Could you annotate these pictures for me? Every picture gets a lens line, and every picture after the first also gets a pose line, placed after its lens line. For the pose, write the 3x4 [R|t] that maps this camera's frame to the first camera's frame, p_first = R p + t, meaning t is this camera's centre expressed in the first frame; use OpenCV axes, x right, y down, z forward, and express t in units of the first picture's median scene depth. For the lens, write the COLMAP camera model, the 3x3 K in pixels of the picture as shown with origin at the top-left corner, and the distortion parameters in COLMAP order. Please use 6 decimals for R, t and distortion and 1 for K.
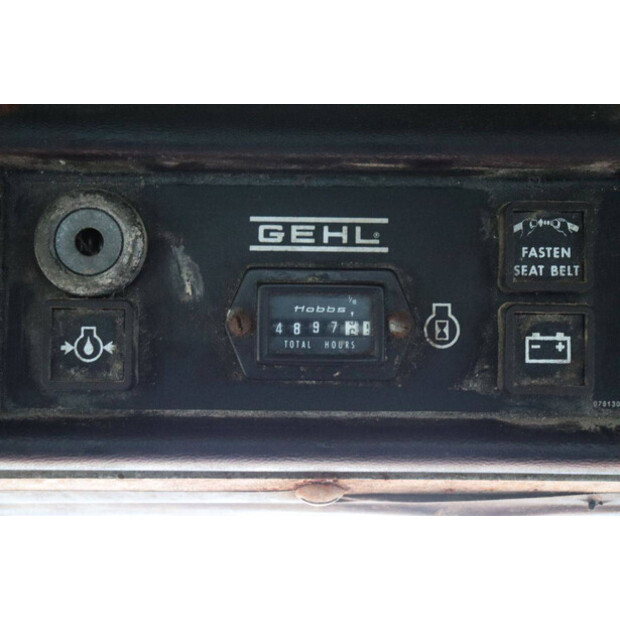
lens RADIAL K [[1277.4, 0, 309.2], [0, 1277.4, 311.4], [0, 0, 1]] dist [0.053443, 0.000000]
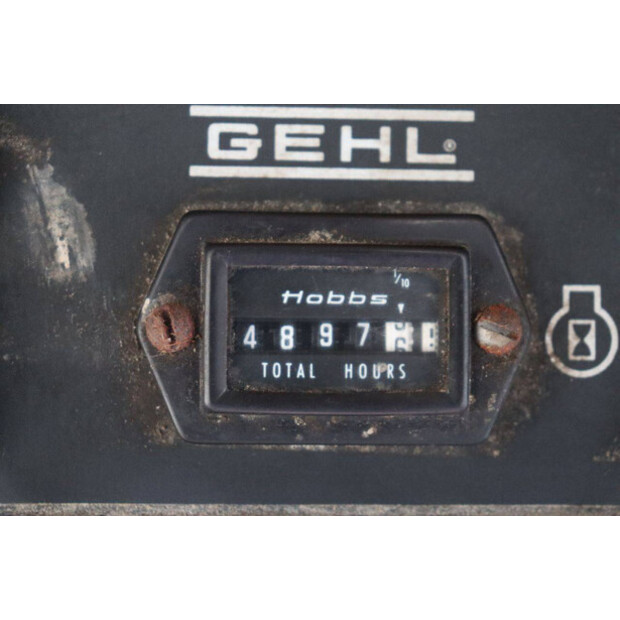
lens RADIAL K [[1565.9, 0, 311.0], [0, 1565.9, 307.8], [0, 0, 1]] dist [0.075550, 0.000000]
pose [[0.999457, 0.001177, 0.032936, -0.020010], [-0.002343, 0.999371, 0.035386, -0.018939], [-0.032874, -0.035444, 0.998831, 0.402783]]
